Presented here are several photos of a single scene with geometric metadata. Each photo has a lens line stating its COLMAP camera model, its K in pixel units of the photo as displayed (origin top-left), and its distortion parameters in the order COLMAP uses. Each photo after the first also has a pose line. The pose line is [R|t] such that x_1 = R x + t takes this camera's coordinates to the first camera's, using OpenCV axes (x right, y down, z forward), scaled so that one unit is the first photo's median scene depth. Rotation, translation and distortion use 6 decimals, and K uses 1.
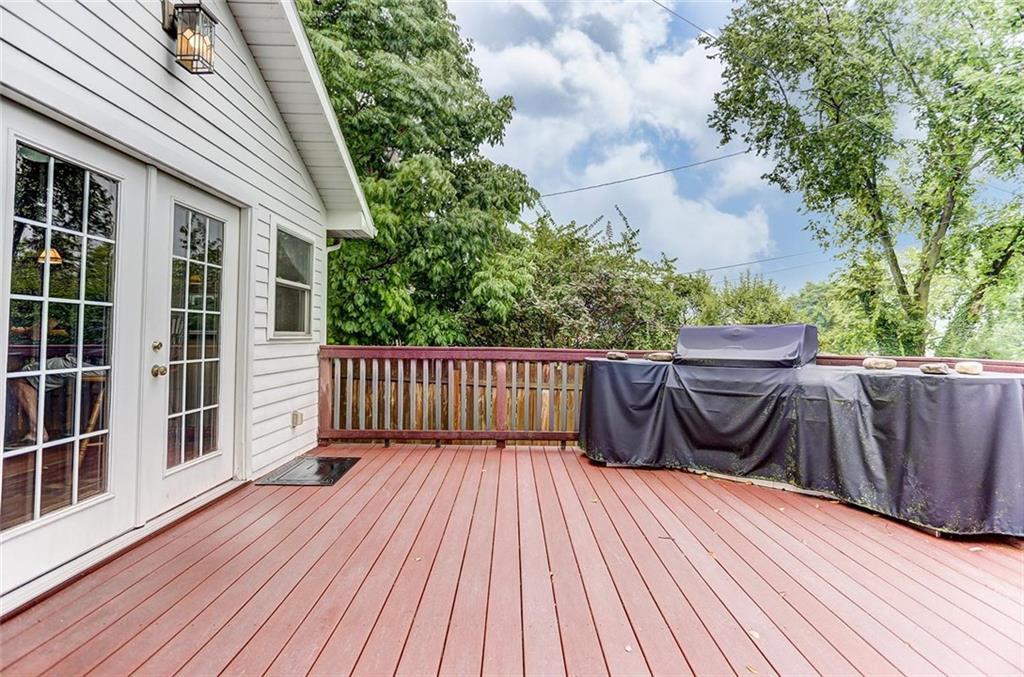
lens RADIAL K [[512.0, 0, 527.8], [0, 512.0, 312.9], [0, 0, 1]] dist [-0.060030, 0.053002]
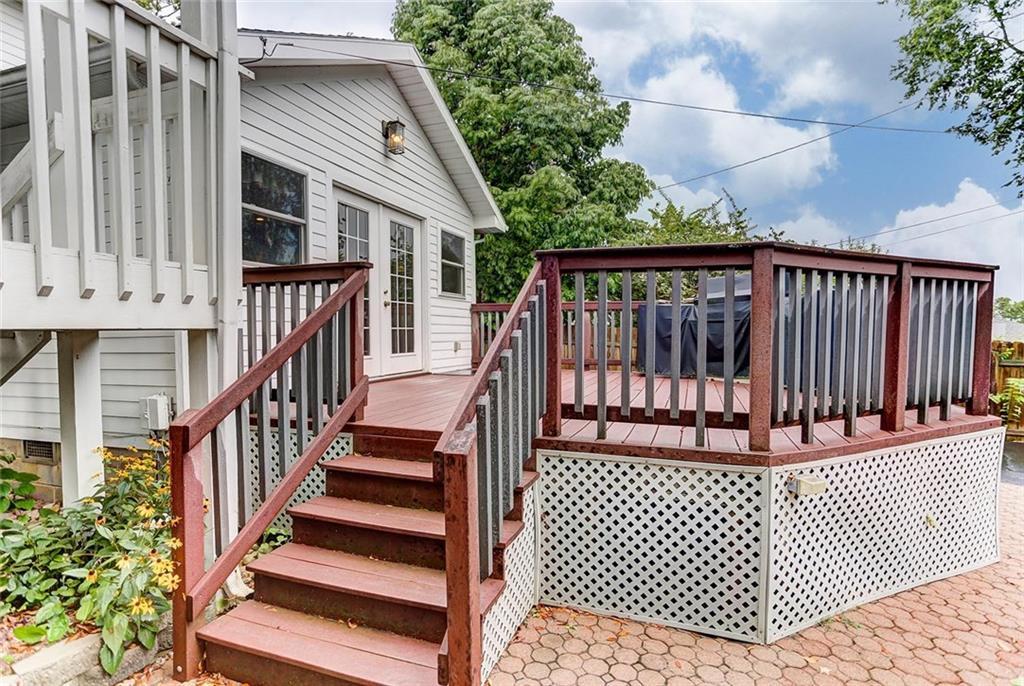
lens RADIAL K [[511.2, 0, 511.5], [0, 511.2, 346.7], [0, 0, 1]] dist [0.001382, 0.000574]
pose [[0.929767, 0.005883, -0.368102, 0.264126], [0.021606, 0.997277, 0.070511, 0.079271], [0.367515, -0.073512, 0.927108, -0.394836]]
